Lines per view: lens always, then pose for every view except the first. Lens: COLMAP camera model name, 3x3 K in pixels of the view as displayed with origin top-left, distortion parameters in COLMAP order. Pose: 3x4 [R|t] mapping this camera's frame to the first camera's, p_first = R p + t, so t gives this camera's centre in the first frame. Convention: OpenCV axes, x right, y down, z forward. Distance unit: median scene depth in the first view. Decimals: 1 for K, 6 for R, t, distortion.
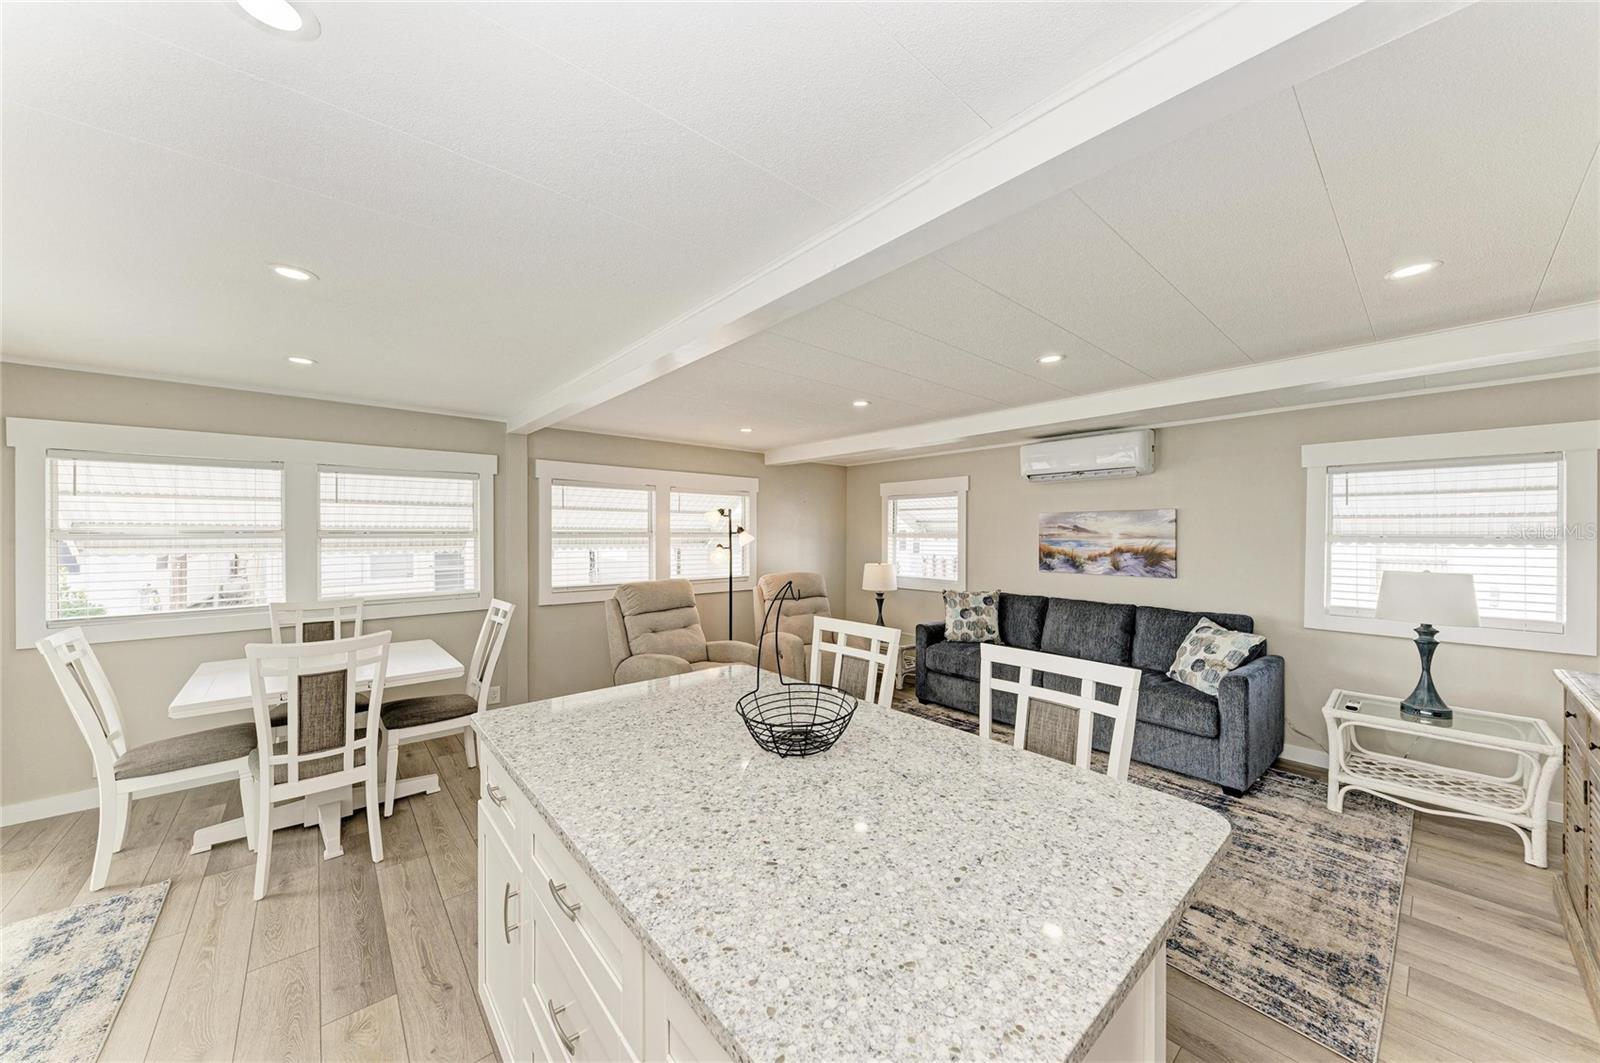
lens RADIAL K [[558.3, 0, 805.7], [0, 558.3, 536.1], [0, 0, 1]] dist [0.004978, -0.002226]
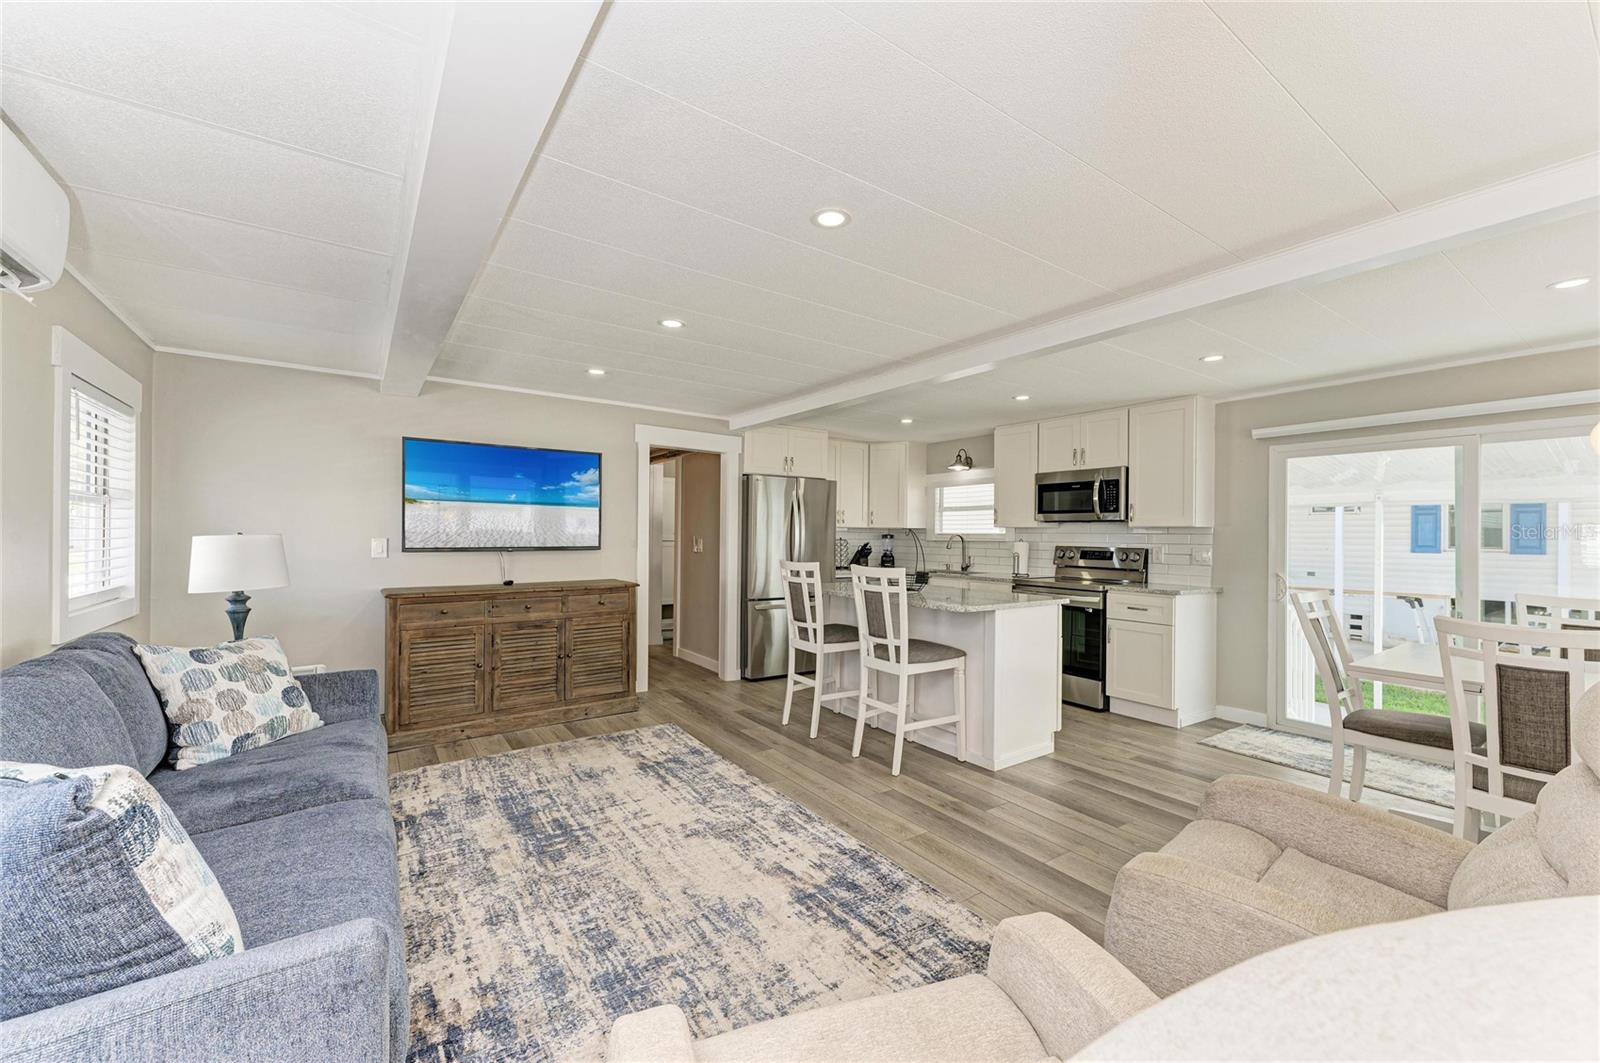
lens RADIAL K [[628.4, 0, 801.1], [0, 628.4, 535.0], [0, 0, 1]] dist [0.013932, -0.000132]
pose [[-0.994107, -0.012494, 0.107682, 0.063109], [-0.011986, 0.999914, 0.005360, 0.038465], [-0.107739, 0.004038, -0.994171, 1.545588]]
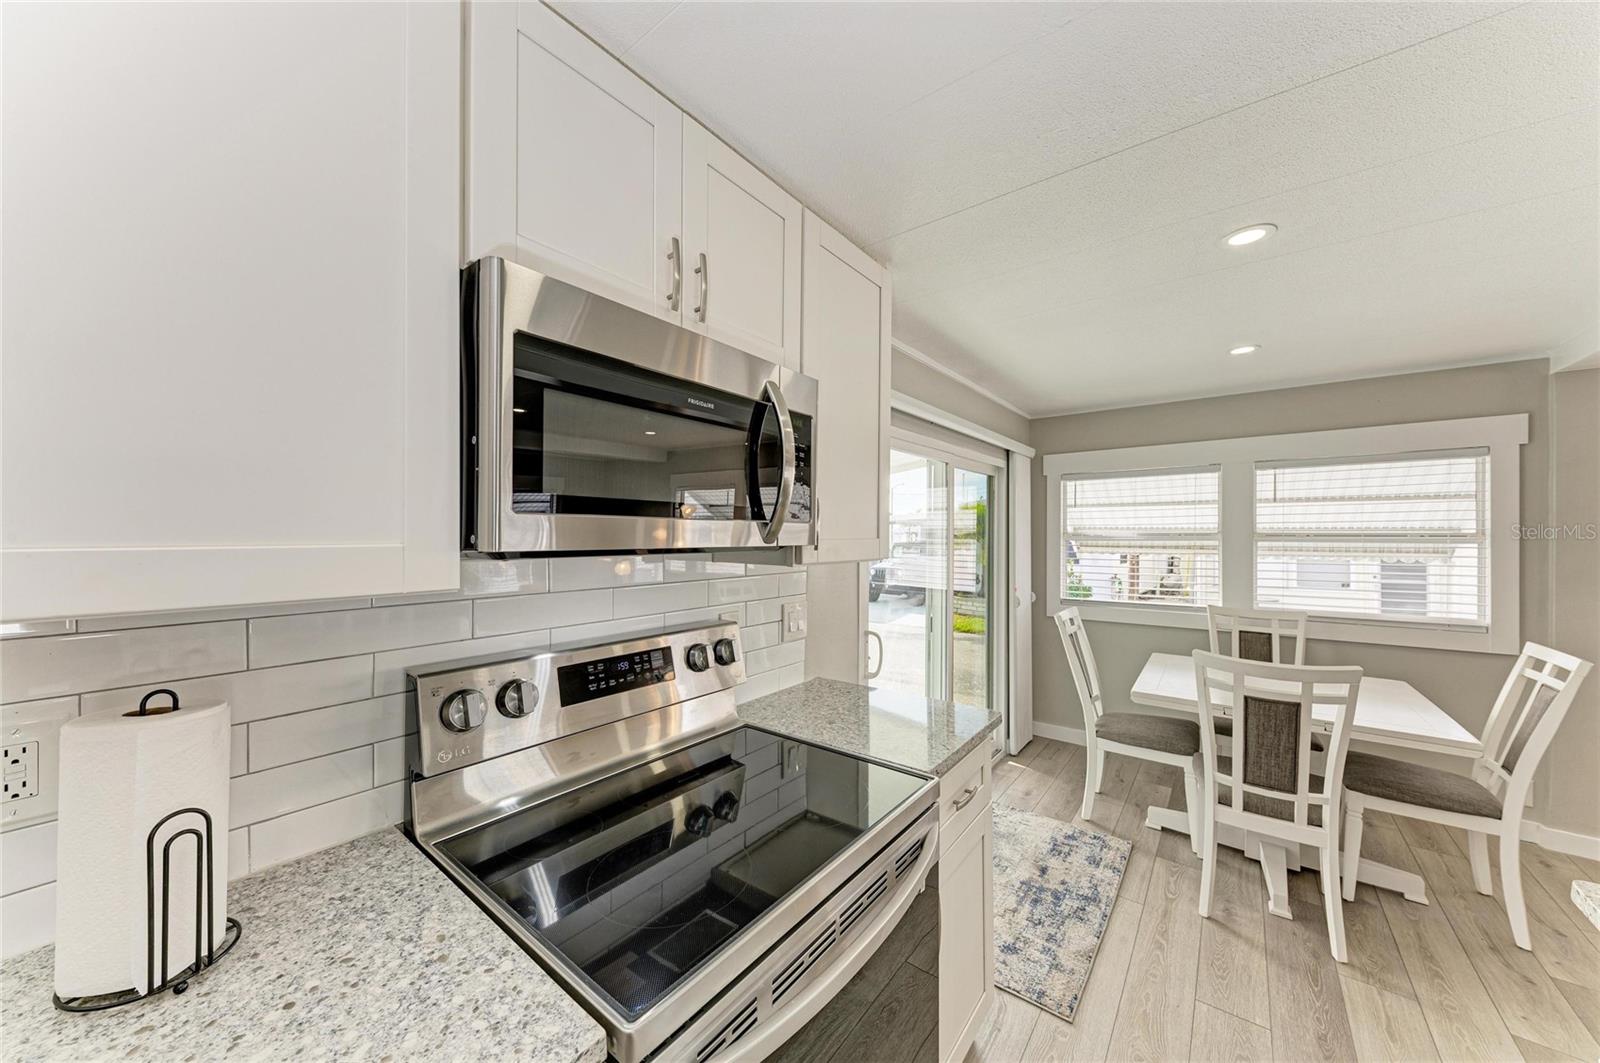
lens RADIAL K [[555.9, 0, 799.1], [0, 555.9, 533.7], [0, 0, 1]] dist [0.016382, -0.005962]
pose [[0.189715, -0.001558, -0.981838, -0.096013], [-0.006580, 0.999974, -0.002859, -0.001362], [0.981817, 0.007003, 0.189700, 0.077309]]
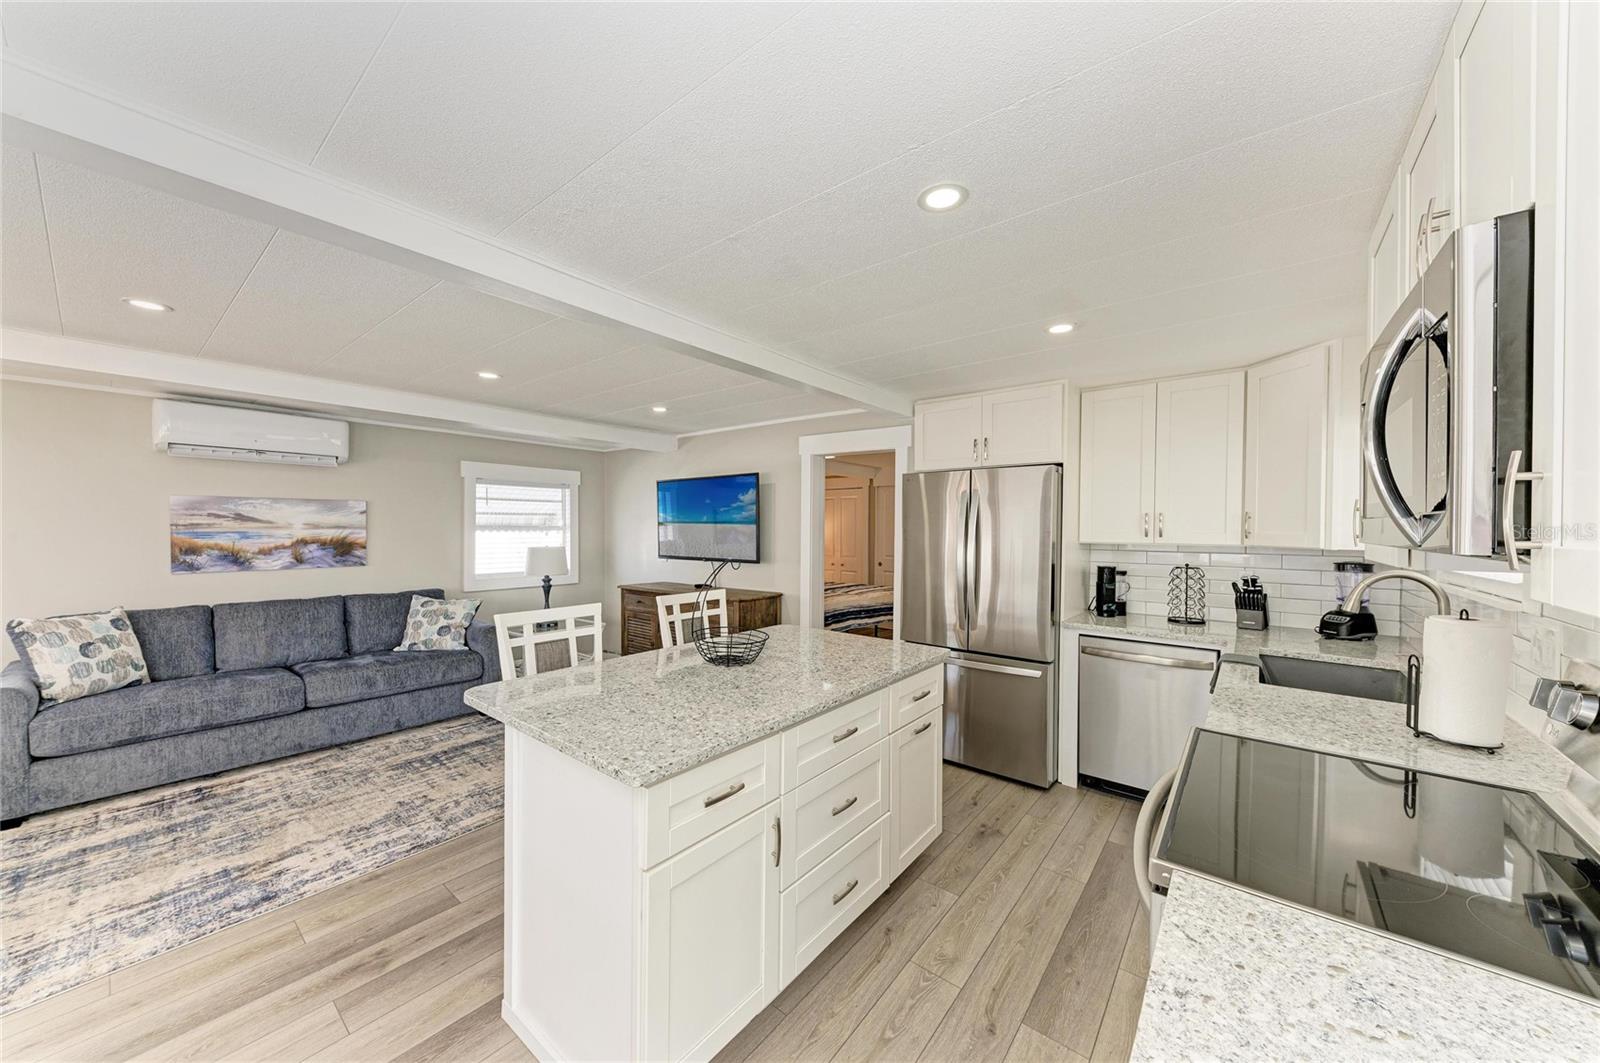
lens RADIAL K [[555.9, 0, 799.1], [0, 555.9, 533.7], [0, 0, 1]] dist [0.016382, -0.005962]
pose [[-0.172104, -0.015786, 0.984952, -0.611696], [-0.001802, 0.999875, 0.015710, -0.004920], [-0.985077, 0.000929, -0.172111, 0.414302]]
